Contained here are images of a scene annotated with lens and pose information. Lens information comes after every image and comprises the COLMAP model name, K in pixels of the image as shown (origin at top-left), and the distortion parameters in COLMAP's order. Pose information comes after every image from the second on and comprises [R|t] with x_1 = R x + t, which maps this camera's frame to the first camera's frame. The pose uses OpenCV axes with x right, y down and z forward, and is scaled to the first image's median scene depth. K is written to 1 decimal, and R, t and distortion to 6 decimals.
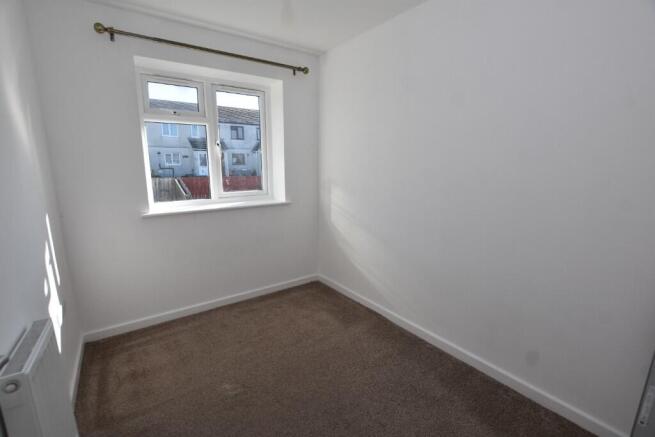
lens RADIAL K [[285.4, 0, 325.4], [0, 285.4, 216.4], [0, 0, 1]] dist [-0.033969, 0.000222]
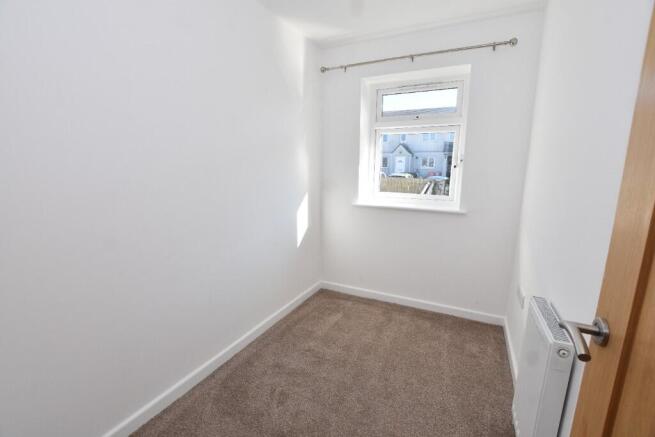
lens RADIAL K [[285.4, 0, 325.4], [0, 285.4, 216.4], [0, 0, 1]] dist [-0.033969, 0.000222]
pose [[0.476503, 0.158875, -0.864699, 0.407570], [-0.171722, 0.981412, 0.085689, -0.042160], [0.862239, 0.107657, 0.494928, 0.264438]]
